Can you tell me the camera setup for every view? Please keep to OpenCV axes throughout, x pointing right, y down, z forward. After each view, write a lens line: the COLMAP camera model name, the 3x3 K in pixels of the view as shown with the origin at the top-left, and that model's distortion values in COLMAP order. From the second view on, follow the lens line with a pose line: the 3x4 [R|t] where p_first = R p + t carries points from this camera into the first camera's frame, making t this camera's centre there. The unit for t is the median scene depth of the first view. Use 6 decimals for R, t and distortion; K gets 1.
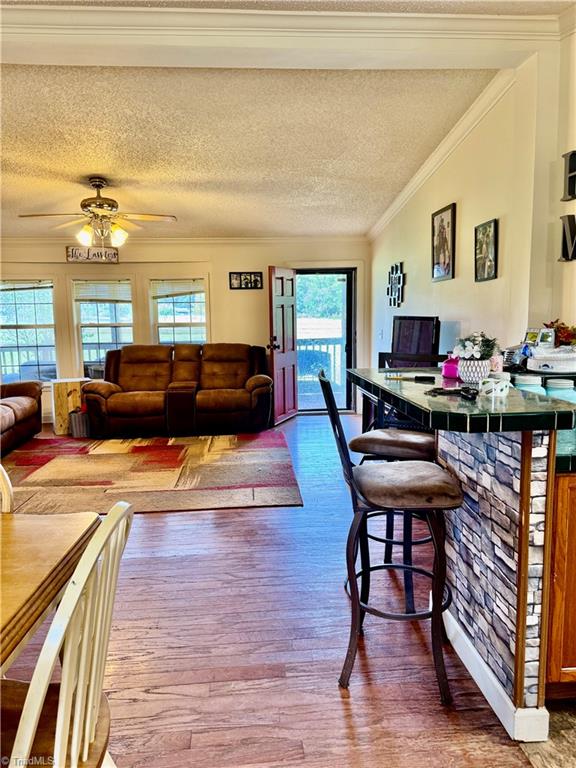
lens RADIAL K [[539.0, 0, 288.0], [0, 539.0, 384.0], [0, 0, 1]] dist [0.094932, -0.106486]
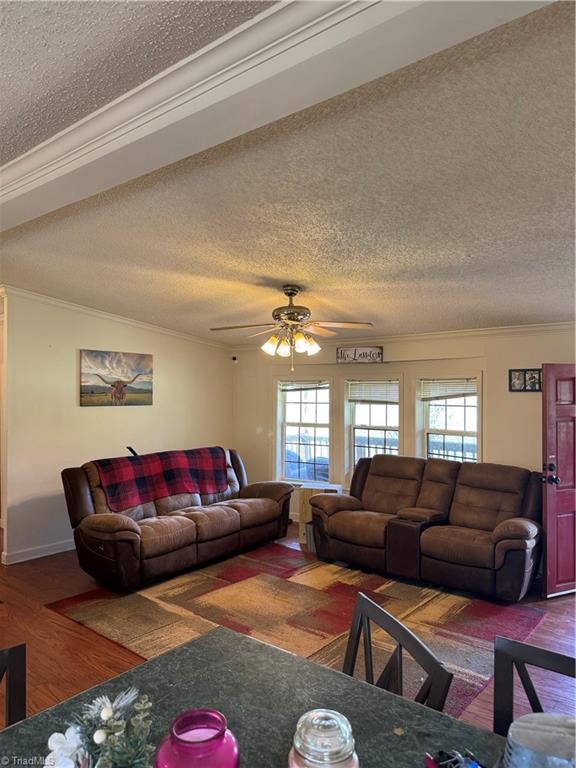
lens RADIAL K [[539.0, 0, 288.0], [0, 539.0, 384.0], [0, 0, 1]] dist [0.094932, -0.106486]
pose [[0.719675, 0.007981, -0.694265, 0.207411], [-0.102277, 0.990244, -0.094636, -0.085529], [0.686736, 0.139115, 0.713471, 0.253916]]
